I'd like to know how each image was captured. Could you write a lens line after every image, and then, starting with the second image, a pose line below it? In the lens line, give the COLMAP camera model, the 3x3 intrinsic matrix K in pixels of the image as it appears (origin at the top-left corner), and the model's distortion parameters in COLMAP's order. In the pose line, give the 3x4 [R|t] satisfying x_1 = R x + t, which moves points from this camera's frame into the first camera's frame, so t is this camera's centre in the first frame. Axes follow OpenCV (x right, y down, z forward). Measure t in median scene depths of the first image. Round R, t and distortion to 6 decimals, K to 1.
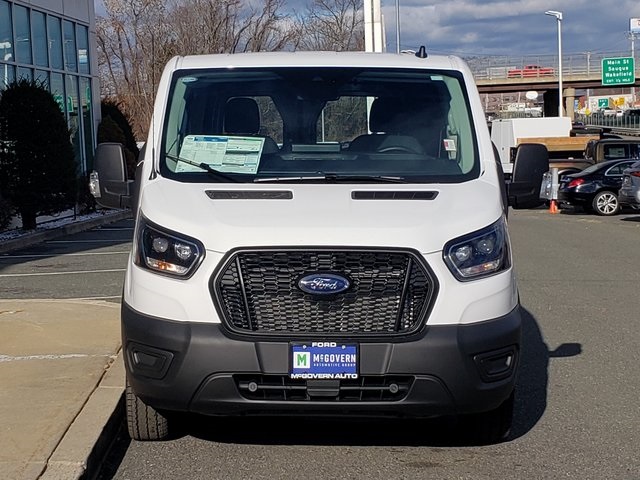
lens RADIAL K [[614.4, 0, 320.0], [0, 614.4, 240.0], [0, 0, 1]] dist [0.056527, -0.007705]
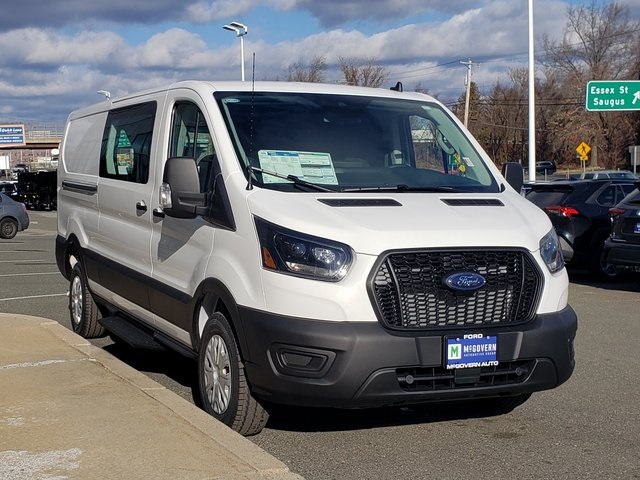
lens RADIAL K [[507.2, 0, 320.0], [0, 507.2, 240.0], [0, 0, 1]] dist [0.038137, -0.009005]
pose [[0.979581, -0.021772, 0.199870, -0.428190], [0.024753, 0.999616, -0.012431, 0.002625], [-0.199522, 0.017124, 0.979744, 0.156043]]
